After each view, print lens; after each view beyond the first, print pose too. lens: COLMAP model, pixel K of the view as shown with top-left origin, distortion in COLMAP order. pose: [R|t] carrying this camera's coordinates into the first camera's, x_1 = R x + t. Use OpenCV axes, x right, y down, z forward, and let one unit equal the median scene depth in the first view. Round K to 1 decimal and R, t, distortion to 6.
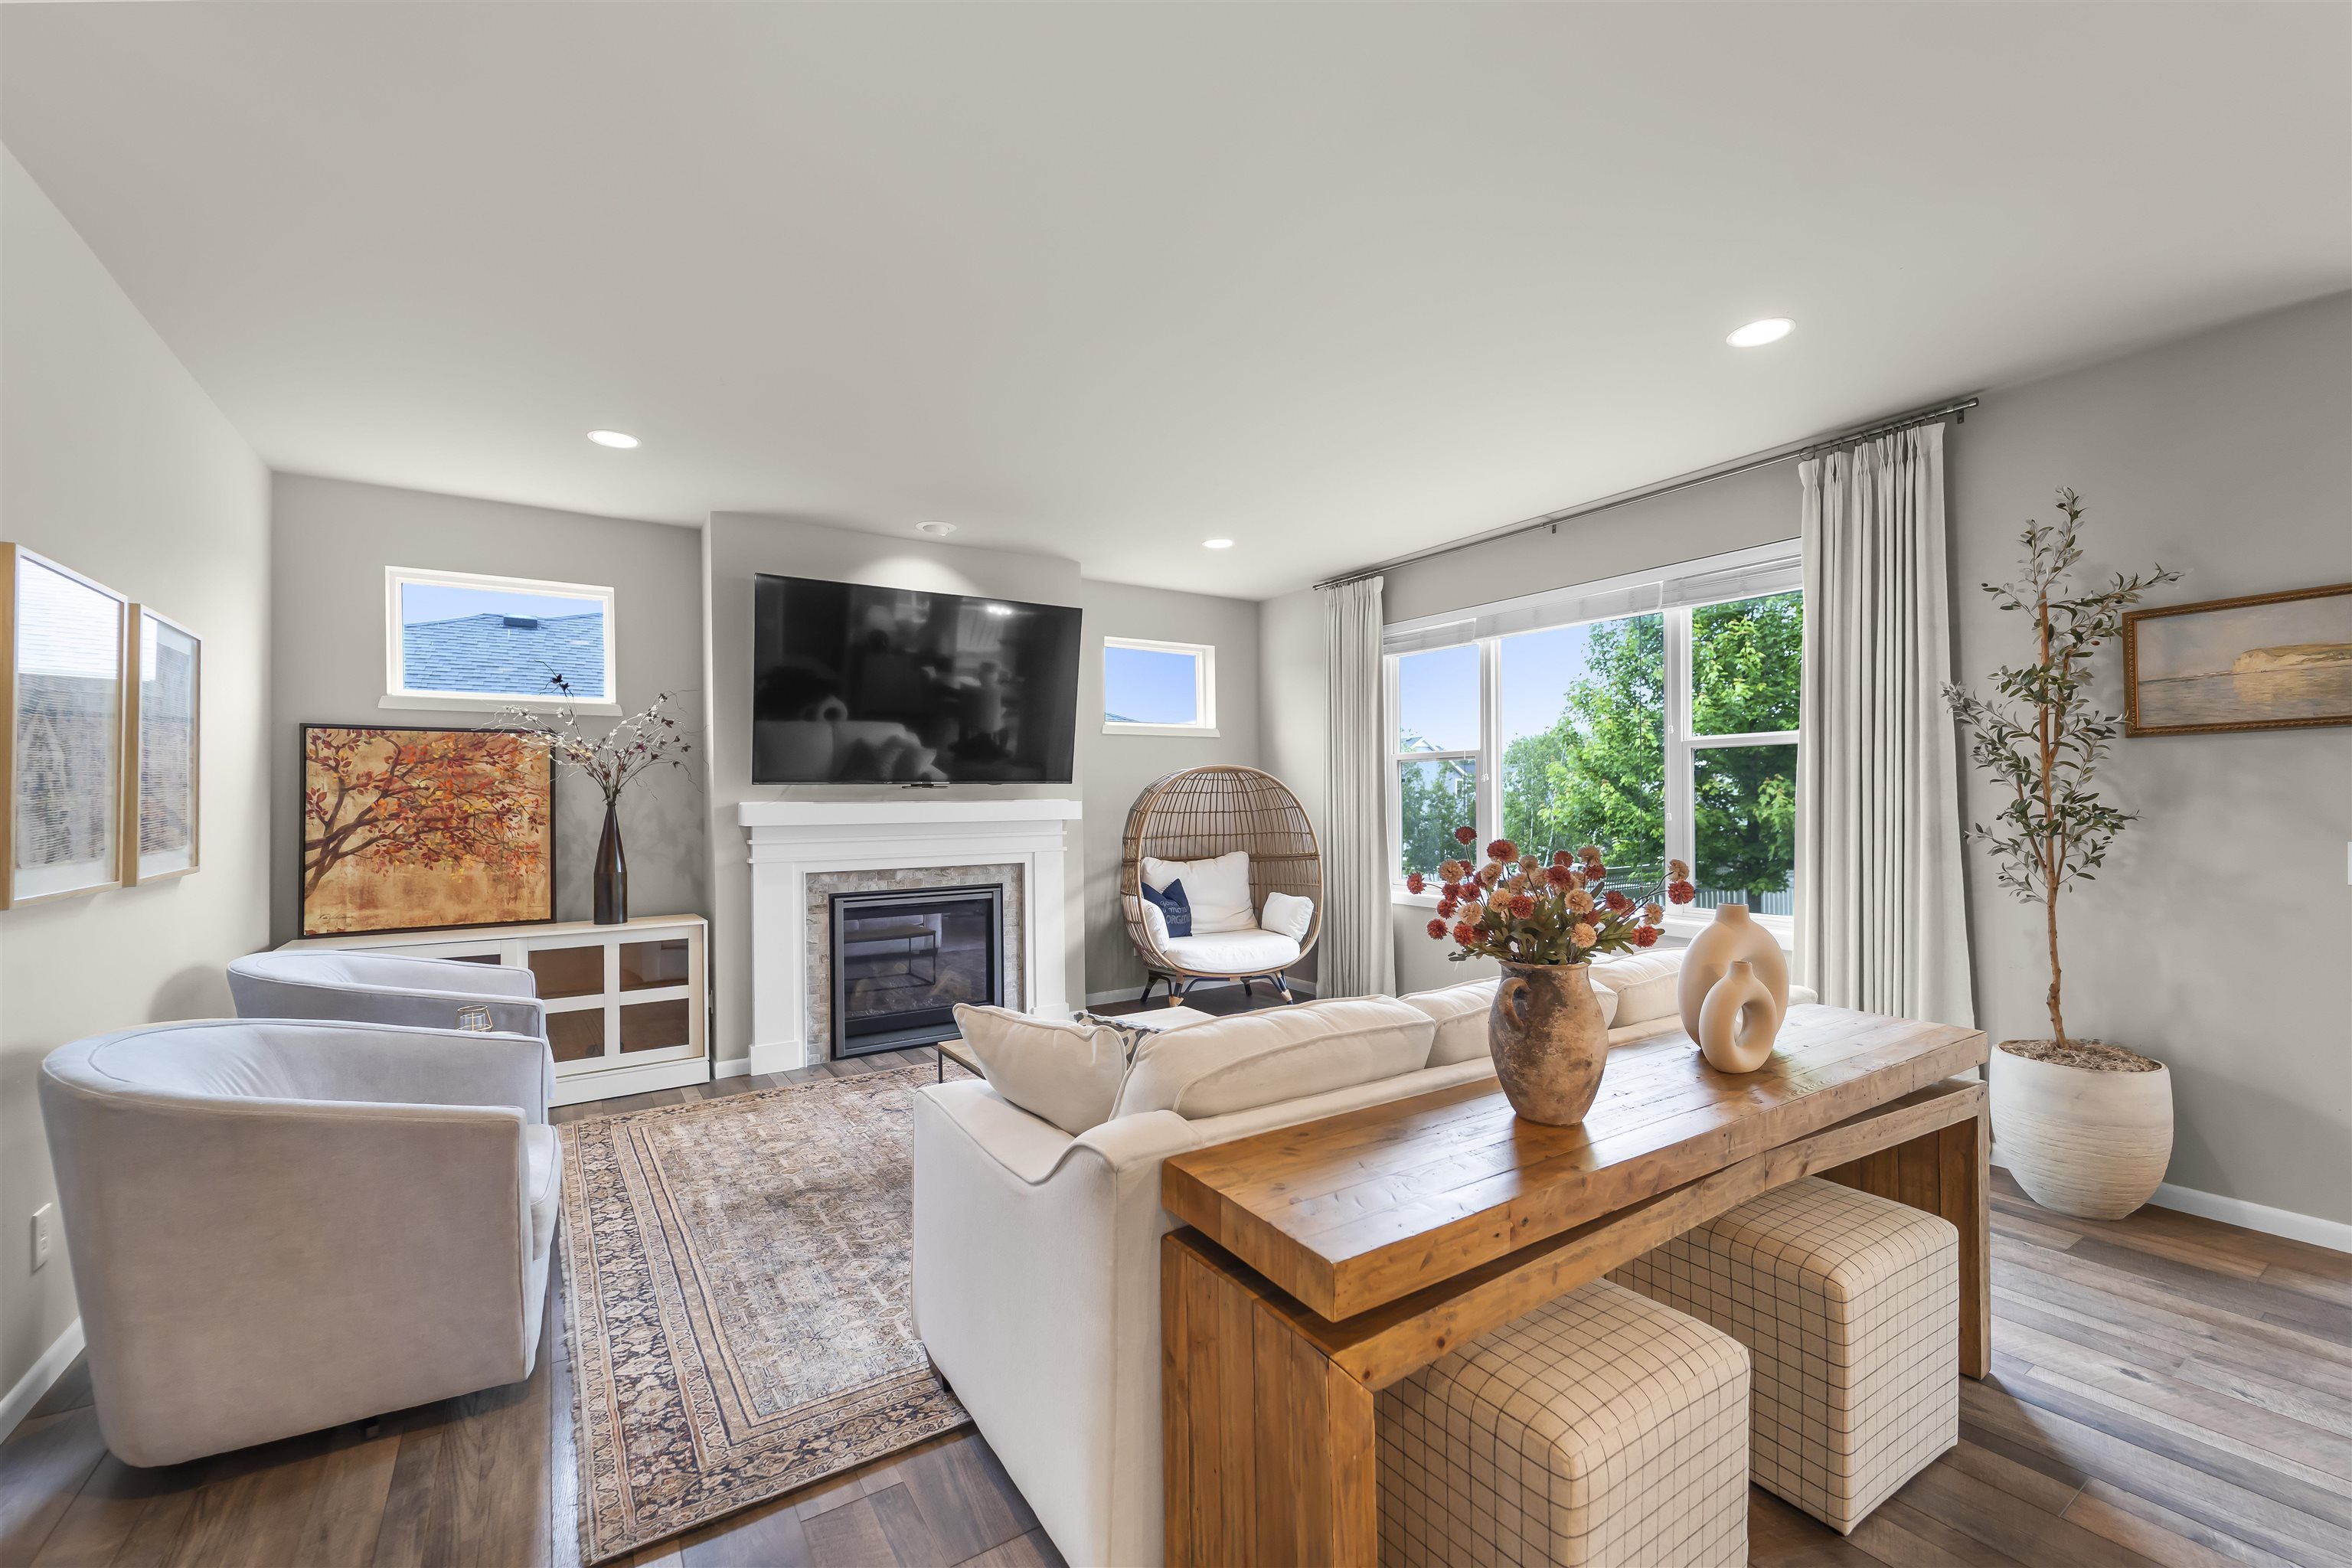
lens RADIAL K [[970.4, 0, 1176.6], [0, 970.4, 793.7], [0, 0, 1]] dist [-0.000950, -0.000088]
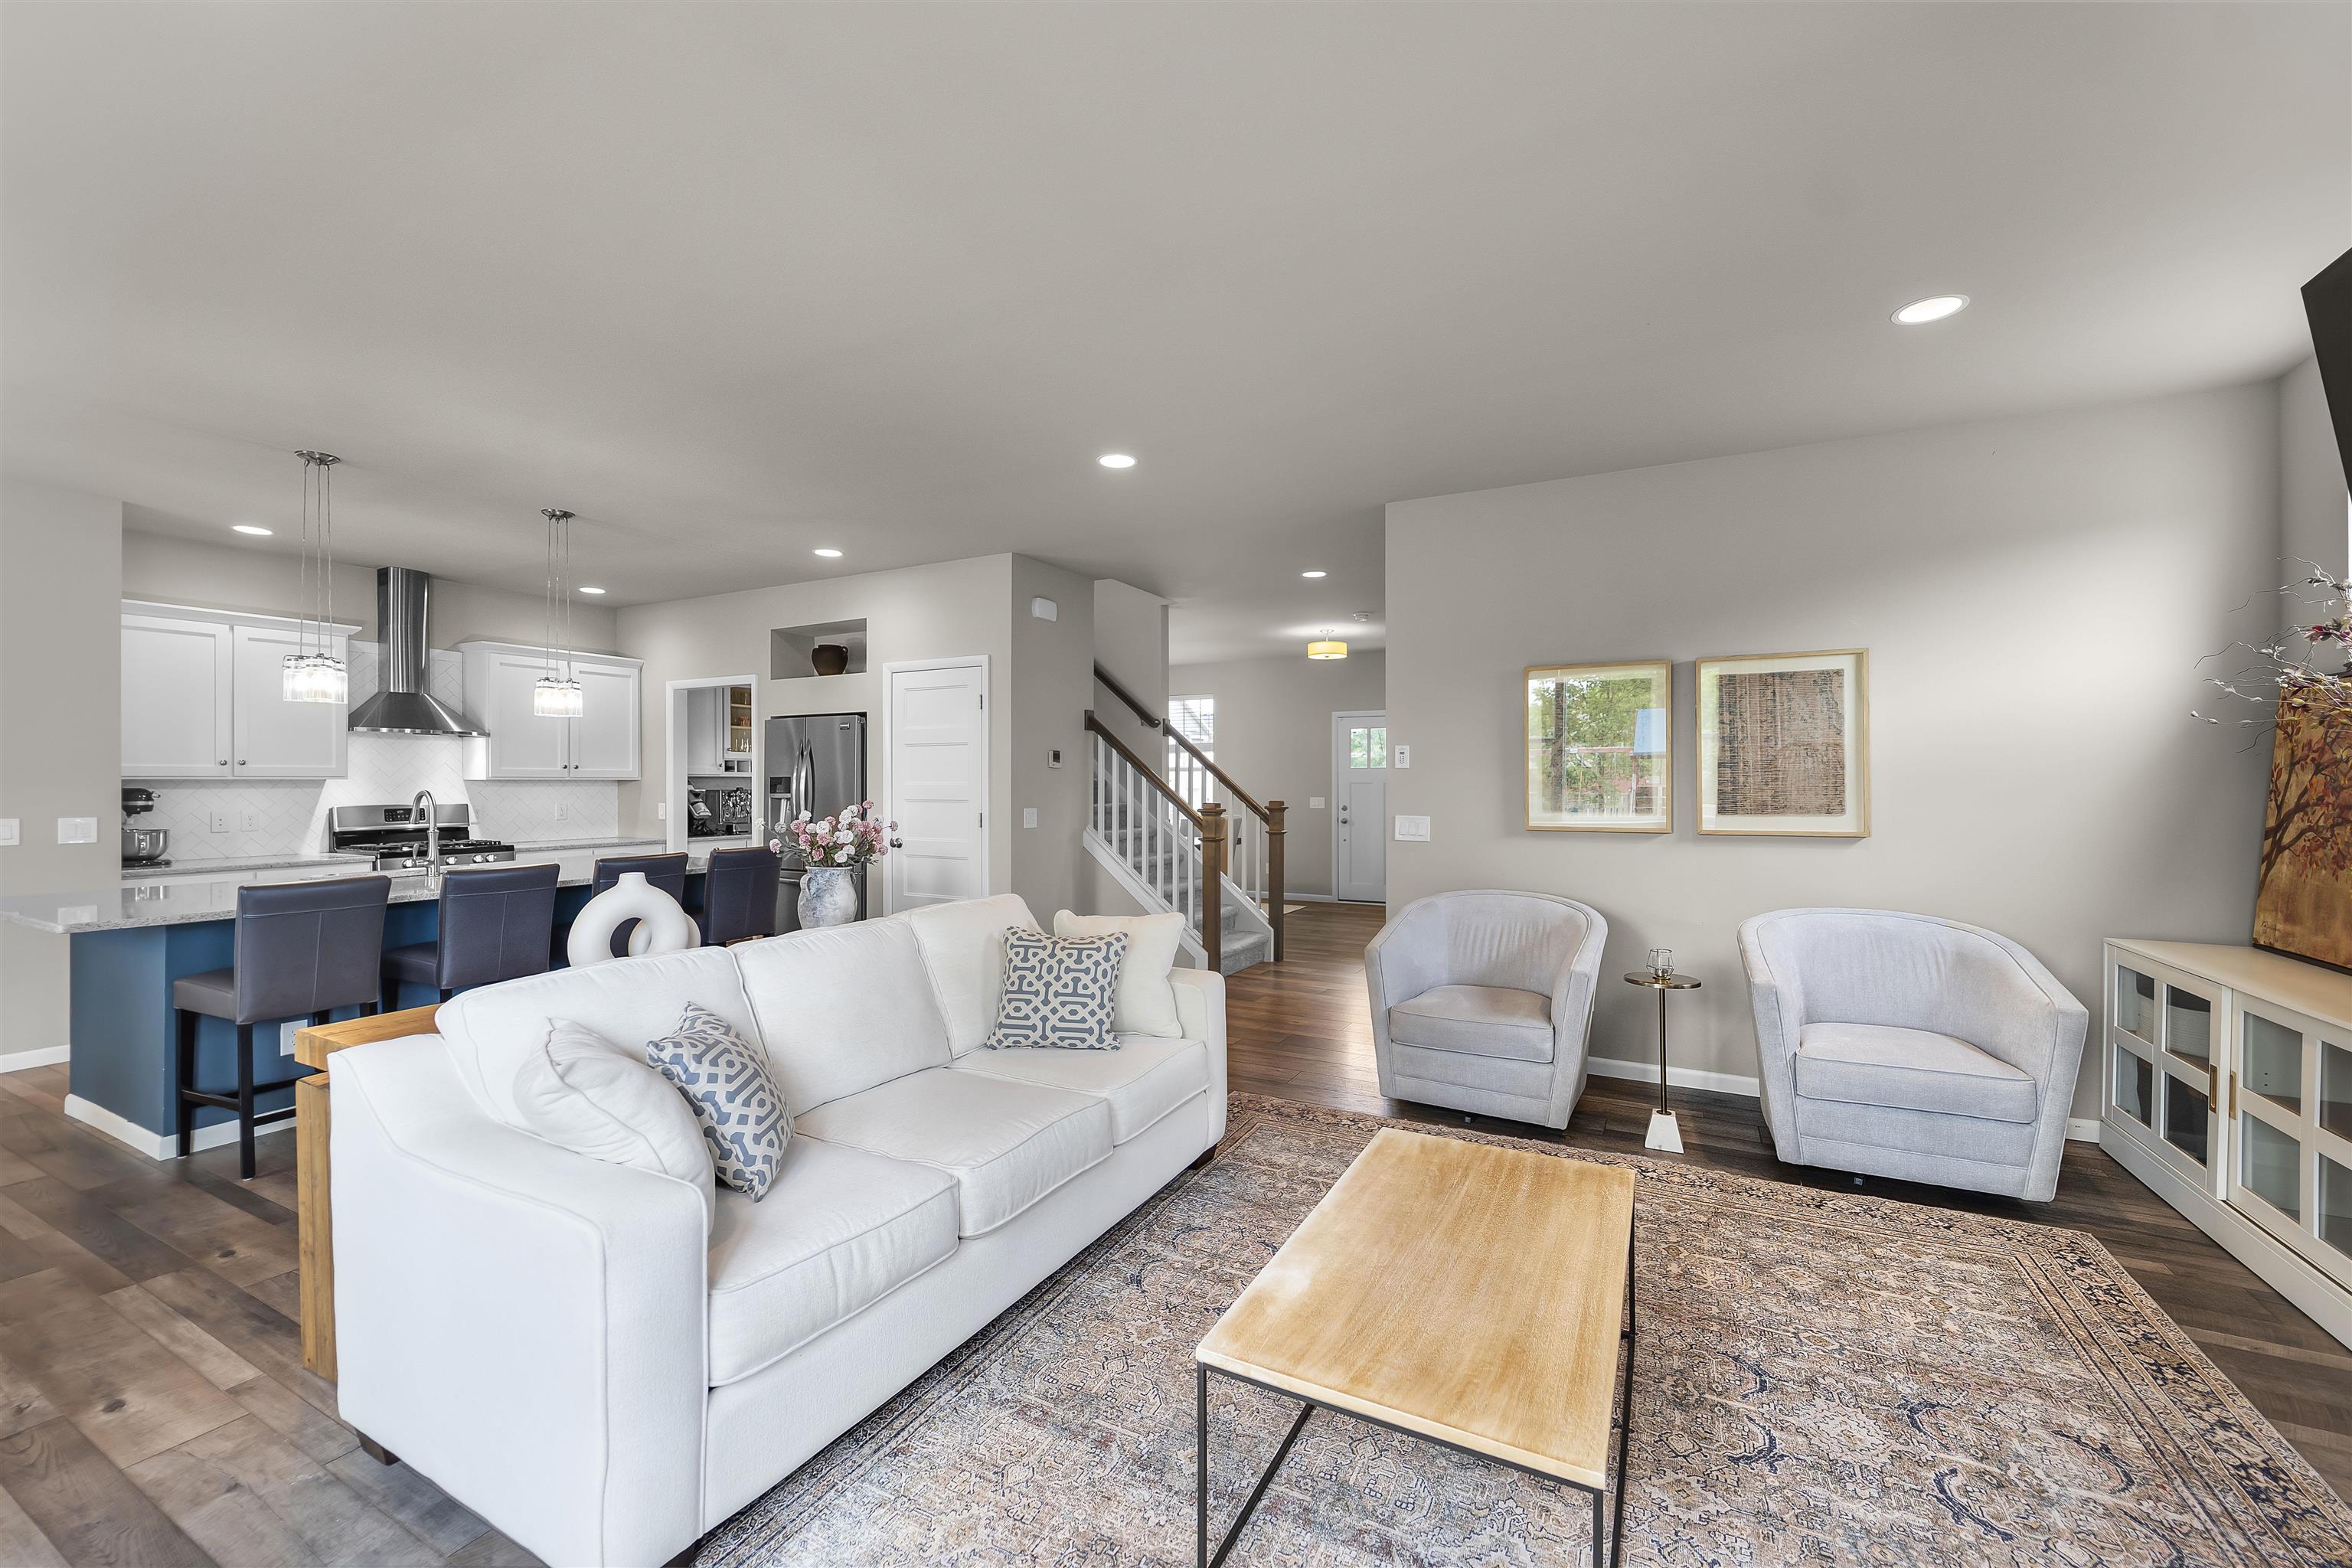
lens RADIAL K [[970.4, 0, 1180.5], [0, 970.4, 789.1], [0, 0, 1]] dist [-0.000950, -0.000088]
pose [[-0.884168, 0.011267, -0.467032, 0.291963], [0.011770, 0.999929, 0.001842, 0.003888], [0.467020, -0.003869, -0.884238, 1.354081]]
